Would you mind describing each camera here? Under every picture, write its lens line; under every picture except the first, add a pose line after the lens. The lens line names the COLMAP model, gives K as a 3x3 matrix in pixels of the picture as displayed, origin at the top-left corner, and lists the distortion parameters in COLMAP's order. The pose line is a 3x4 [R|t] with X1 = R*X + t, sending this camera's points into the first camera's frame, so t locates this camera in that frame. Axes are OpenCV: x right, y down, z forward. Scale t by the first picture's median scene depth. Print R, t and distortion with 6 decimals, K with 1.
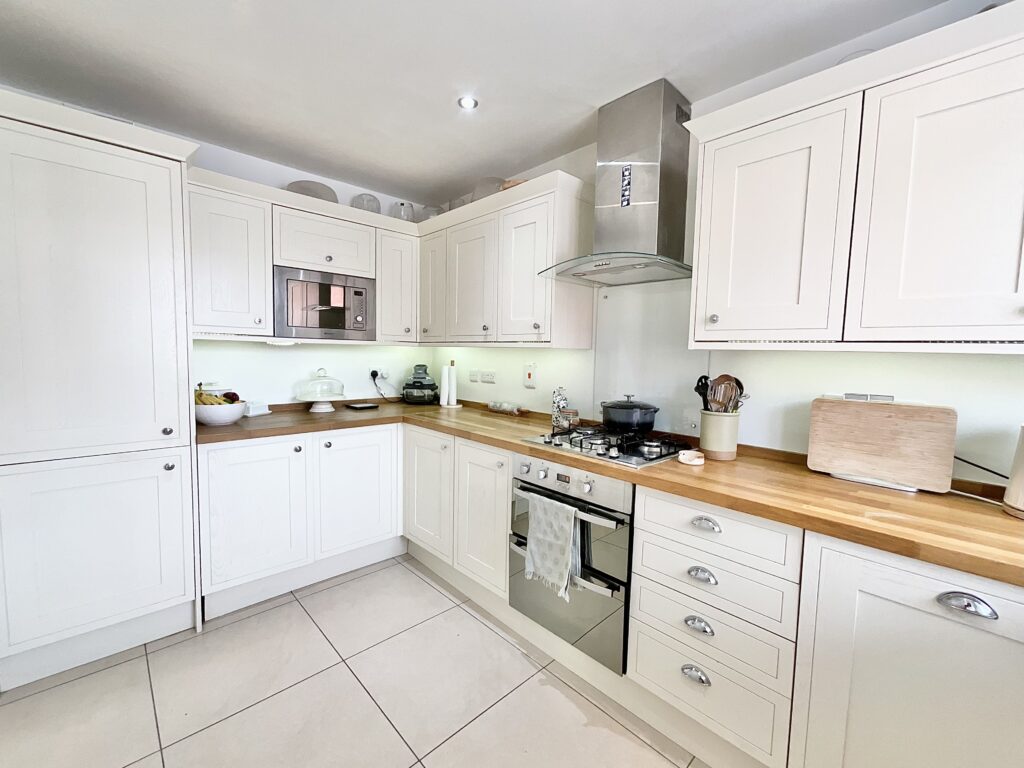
lens RADIAL K [[417.0, 0, 510.9], [0, 417.0, 384.9], [0, 0, 1]] dist [-0.000532, 0.001148]
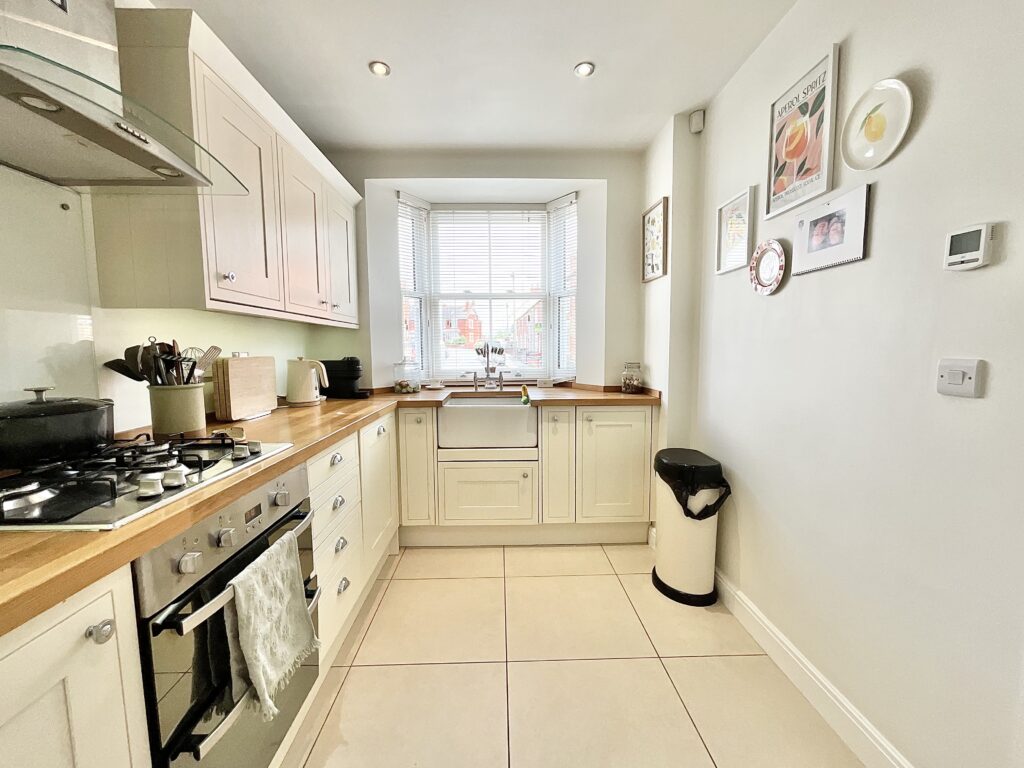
lens RADIAL K [[417.0, 0, 510.9], [0, 417.0, 384.9], [0, 0, 1]] dist [-0.000532, 0.001148]
pose [[-0.737786, -0.075589, 0.670789, -0.502497], [0.045422, 0.985899, 0.161057, -0.036803], [-0.673504, 0.149294, -0.723950, 1.076765]]
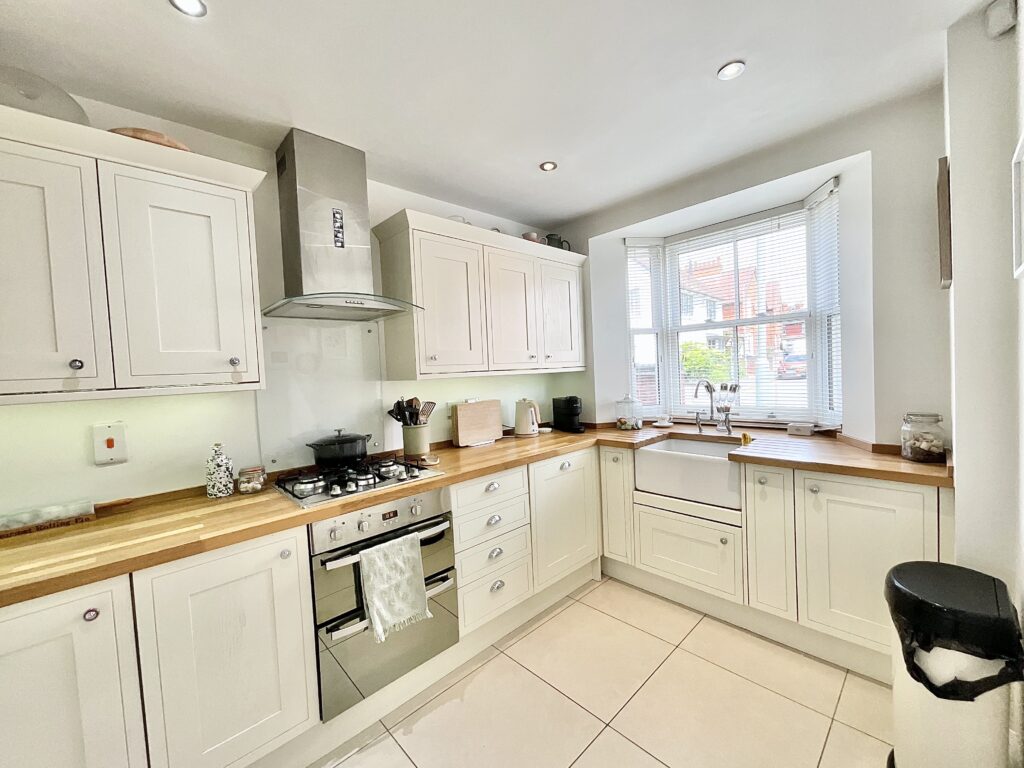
lens RADIAL K [[417.0, 0, 510.9], [0, 417.0, 384.9], [0, 0, 1]] dist [-0.000532, 0.001148]
pose [[0.008623, -0.060283, 0.998144, -0.786654], [0.126656, 0.990208, 0.058710, -0.097925], [-0.991909, 0.125914, 0.016174, 0.612313]]
